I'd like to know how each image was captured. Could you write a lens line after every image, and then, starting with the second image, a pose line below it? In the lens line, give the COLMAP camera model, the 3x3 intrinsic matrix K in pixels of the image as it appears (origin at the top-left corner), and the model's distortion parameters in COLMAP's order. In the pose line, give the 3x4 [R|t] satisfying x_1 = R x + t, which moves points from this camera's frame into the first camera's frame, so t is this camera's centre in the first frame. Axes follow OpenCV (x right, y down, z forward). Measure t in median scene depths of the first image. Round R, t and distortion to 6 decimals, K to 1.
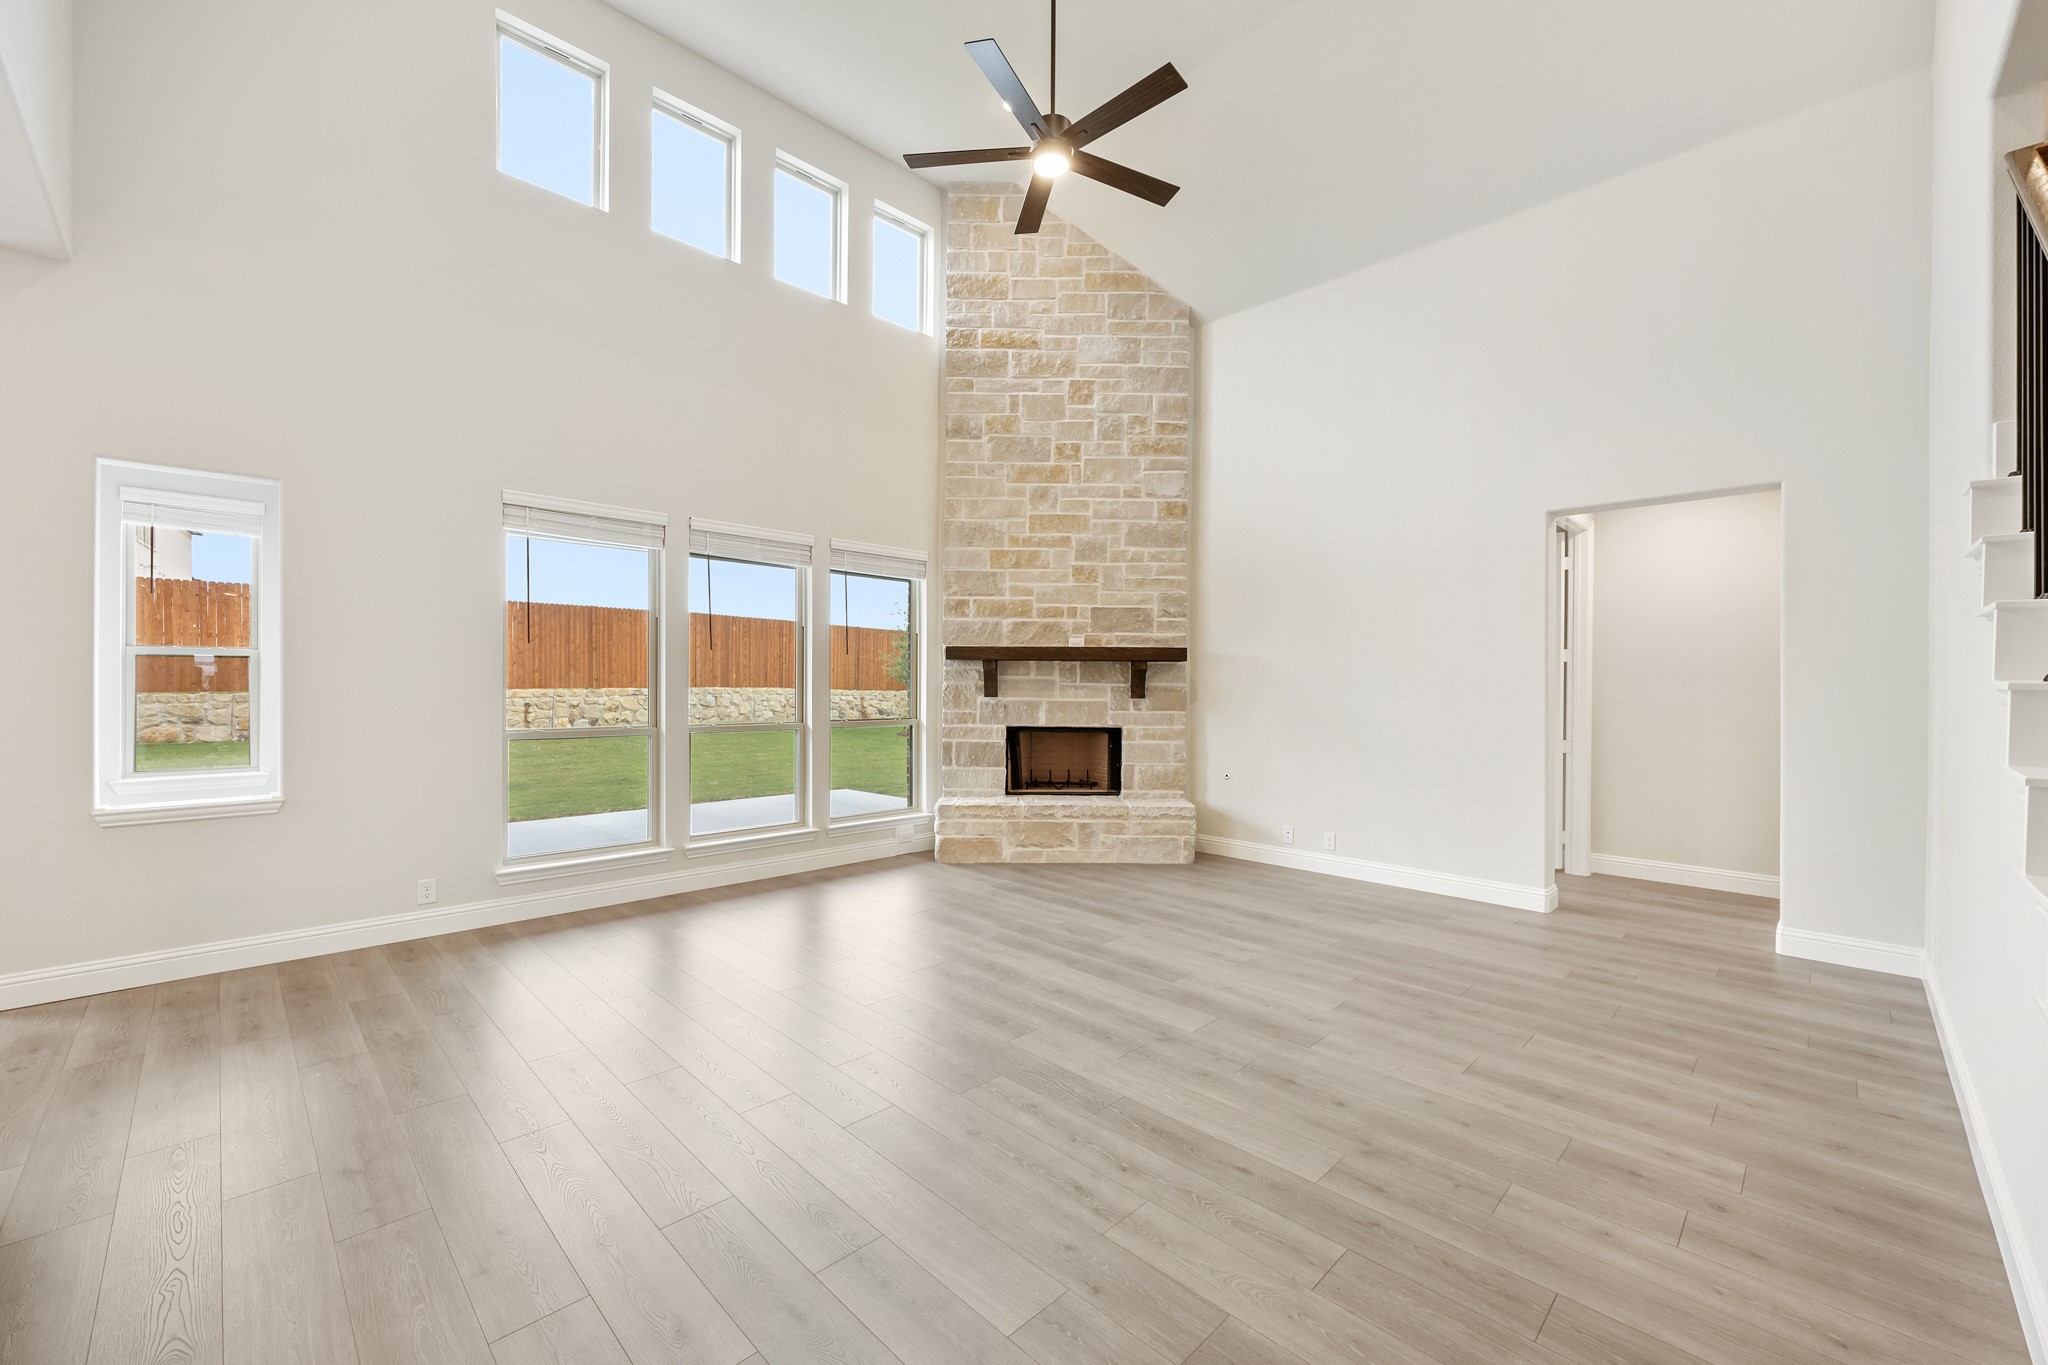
lens RADIAL K [[811.5, 0, 1018.1], [0, 811.5, 688.8], [0, 0, 1]] dist [-0.001333, -0.000494]
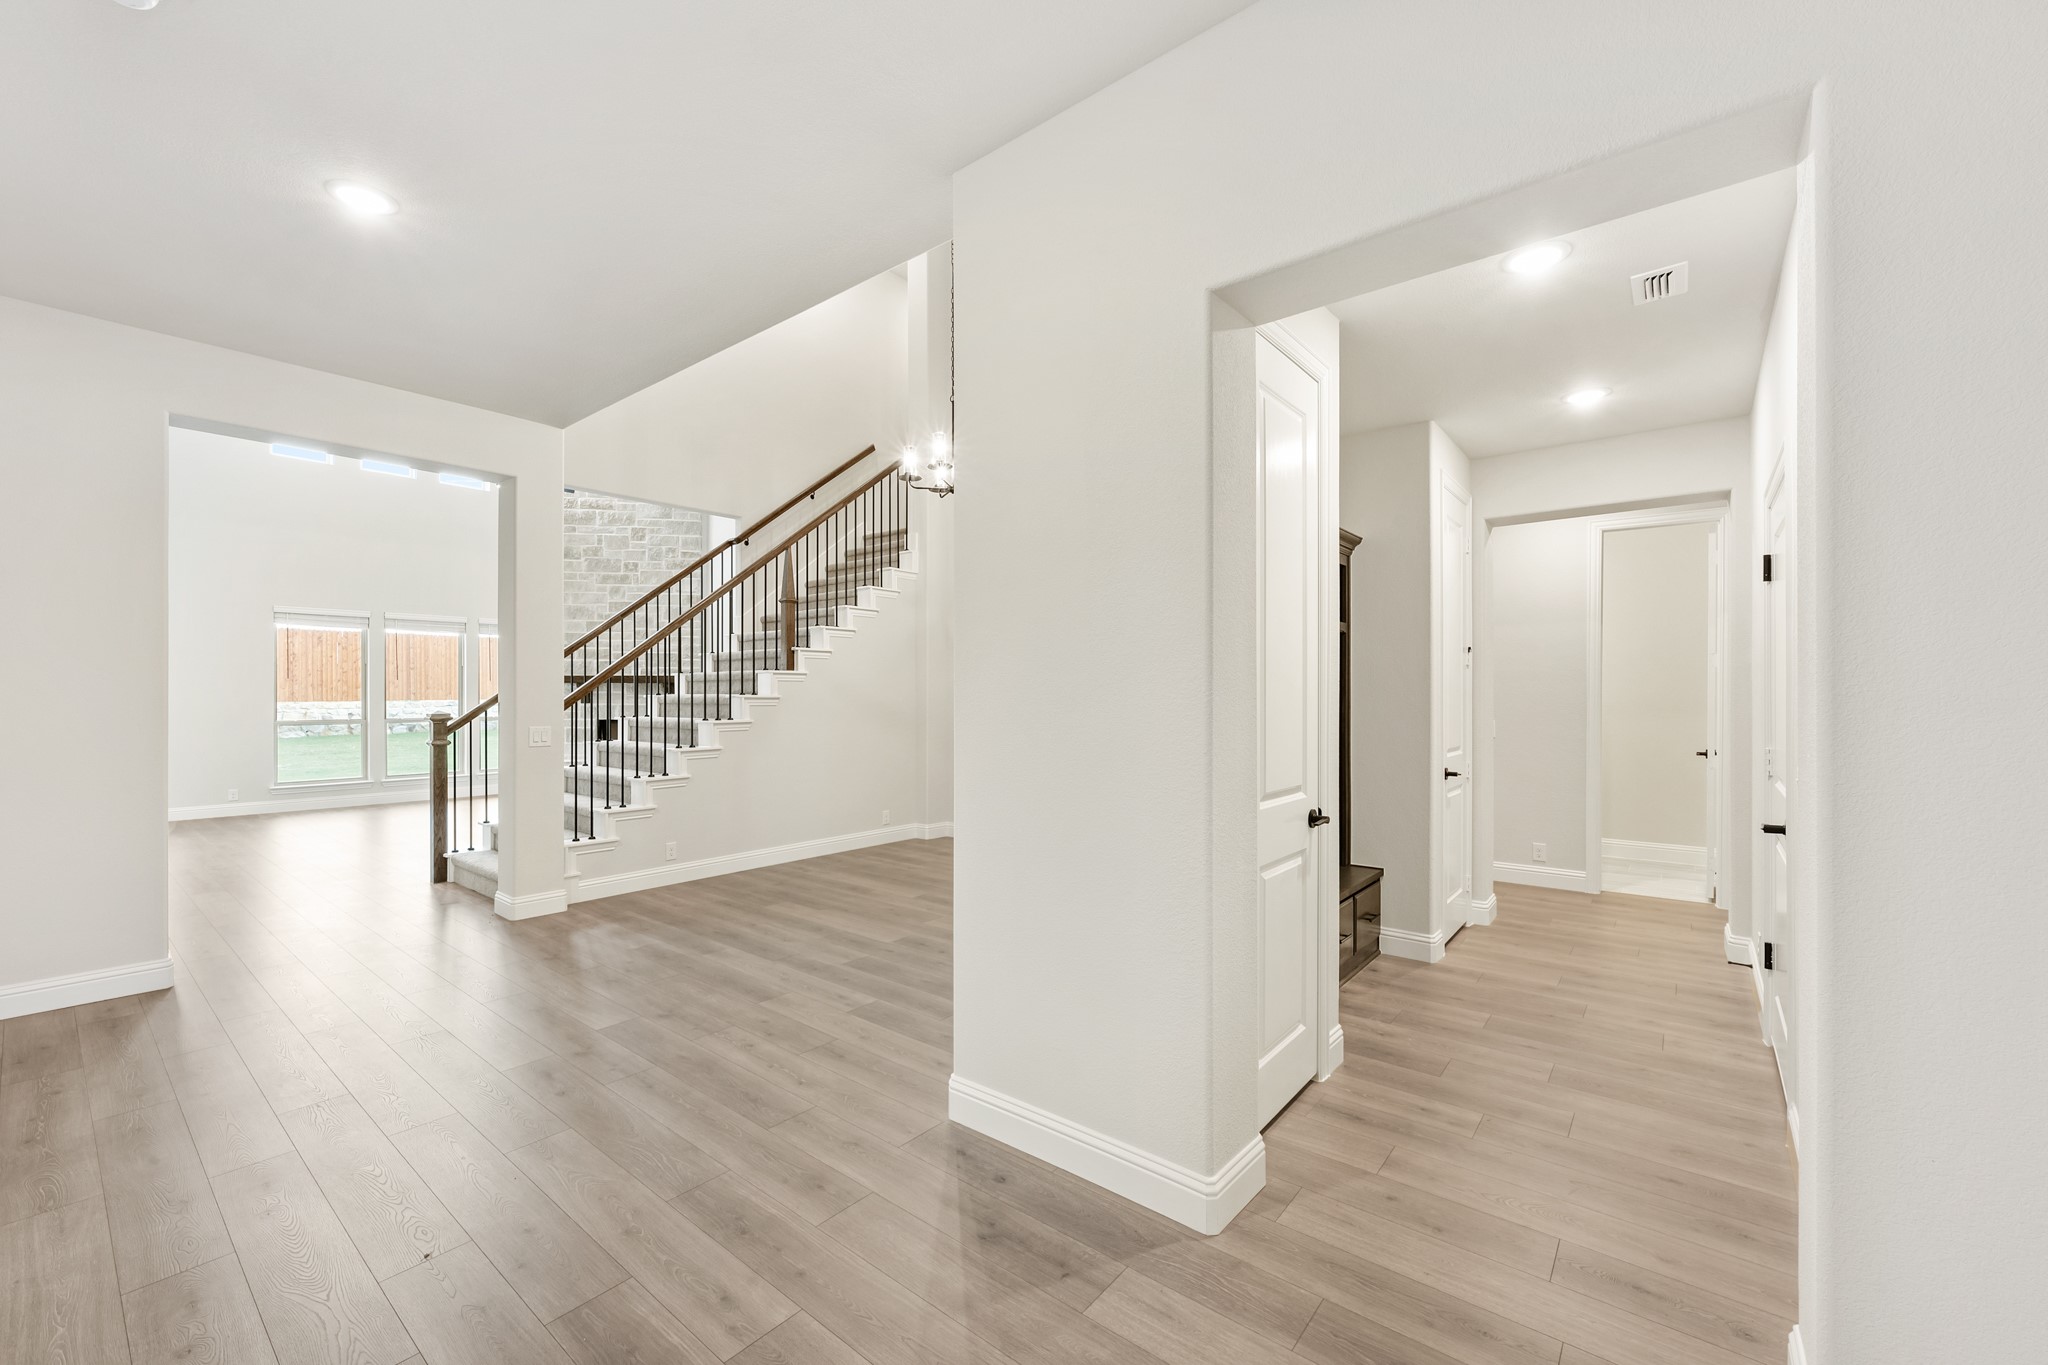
lens RADIAL K [[811.5, 0, 1025.1], [0, 811.5, 693.4], [0, 0, 1]] dist [-0.001333, -0.000494]
pose [[0.994583, -0.008246, 0.103619, 0.745095], [0.008923, 0.999942, -0.006067, 0.008235], [-0.103563, 0.006959, 0.994599, -0.885514]]
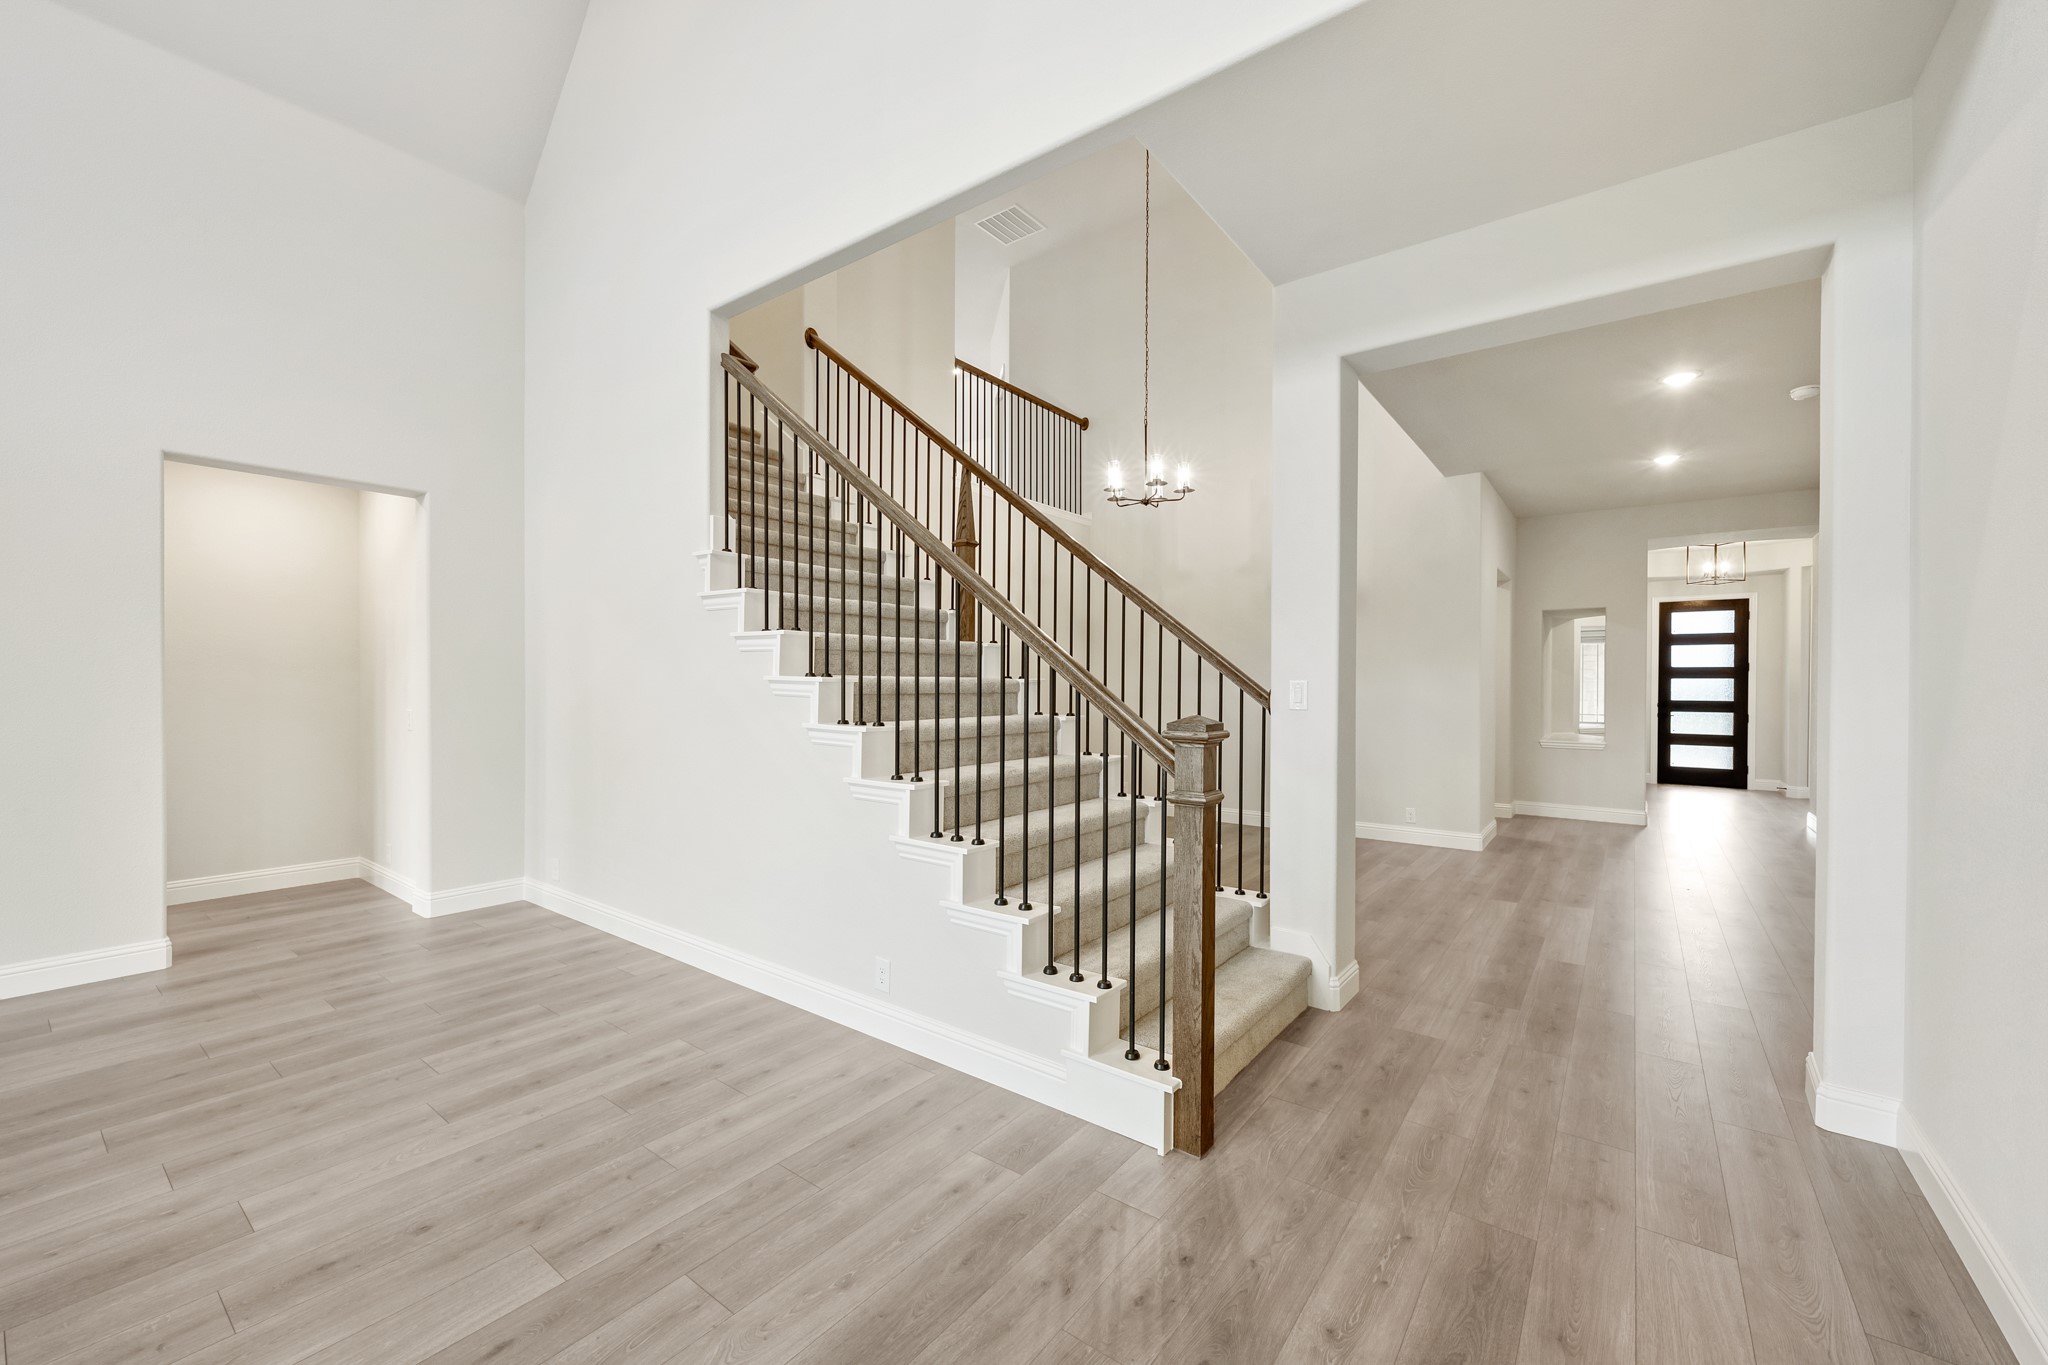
lens RADIAL K [[811.5, 0, 1024.2], [0, 811.5, 687.6], [0, 0, 1]] dist [-0.001333, -0.000494]
pose [[-0.143058, -0.013059, 0.989628, -0.172998], [-0.001355, 0.999915, 0.012999, -0.002810], [-0.989713, 0.000518, -0.143063, 0.221122]]
